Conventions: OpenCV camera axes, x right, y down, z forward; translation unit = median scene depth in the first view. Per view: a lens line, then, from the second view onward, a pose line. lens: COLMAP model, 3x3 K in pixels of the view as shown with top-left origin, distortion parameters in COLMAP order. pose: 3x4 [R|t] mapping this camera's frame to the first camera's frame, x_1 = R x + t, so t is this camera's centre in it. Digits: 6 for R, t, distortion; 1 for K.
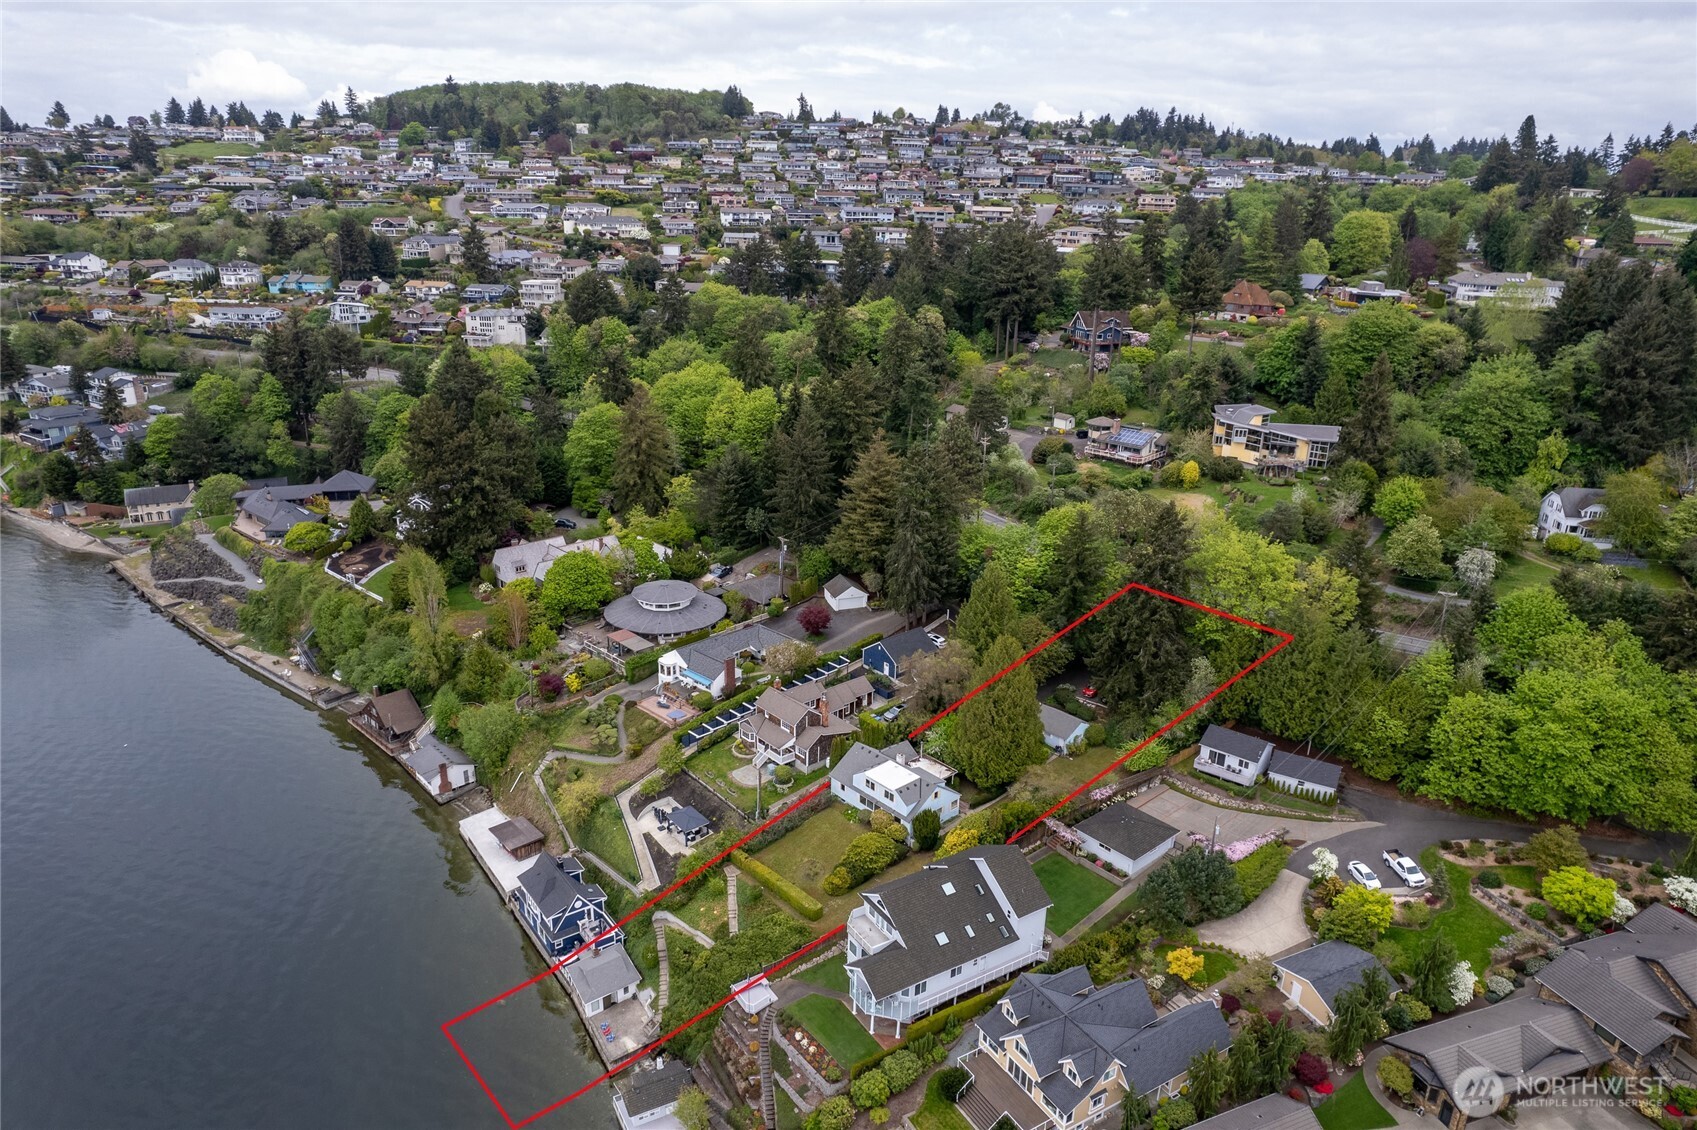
lens RADIAL K [[1081.9, 0, 848.5], [0, 1081.9, 565.0], [0, 0, 1]] dist [-0.031766, 0.002824]
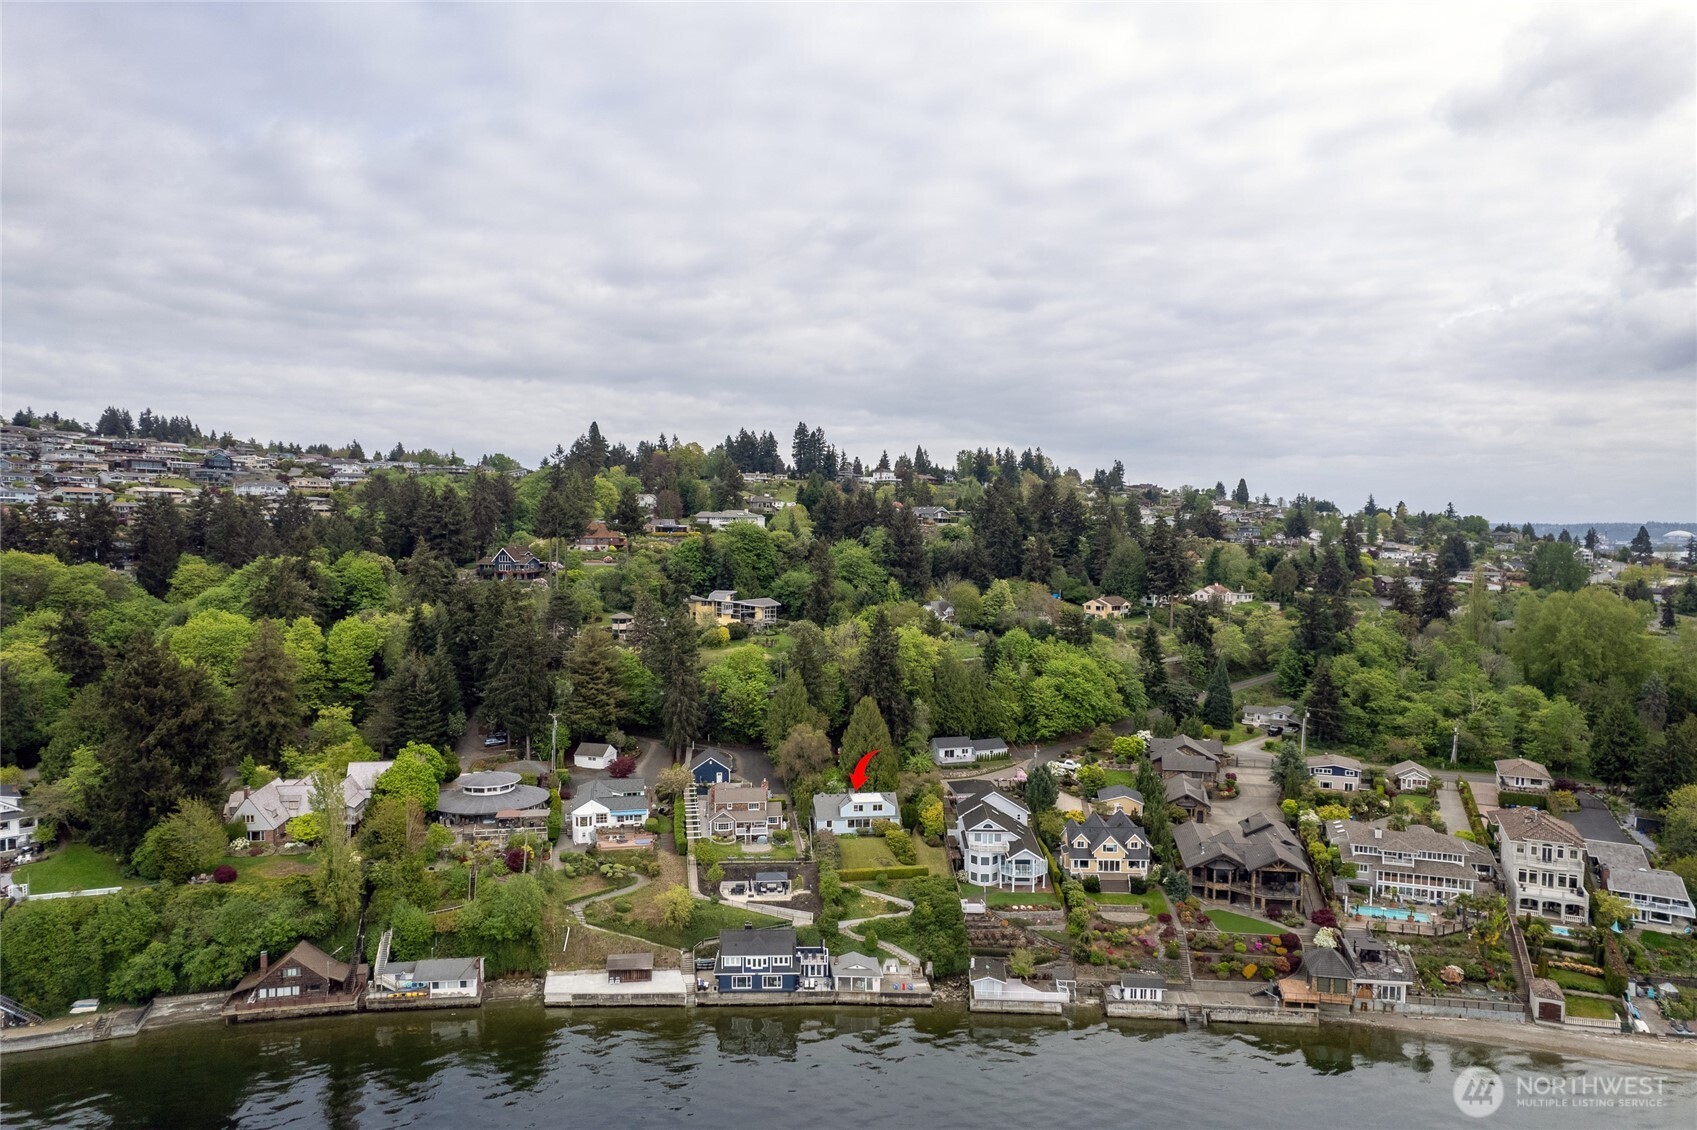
lens RADIAL K [[1081.9, 0, 848.5], [0, 1081.9, 565.0], [0, 0, 1]] dist [-0.031766, 0.002824]
pose [[0.550471, -0.044549, 0.833665, -1.095744], [0.276075, 0.952110, -0.131415, 0.082259], [-0.787886, 0.302494, 0.536407, 0.166266]]
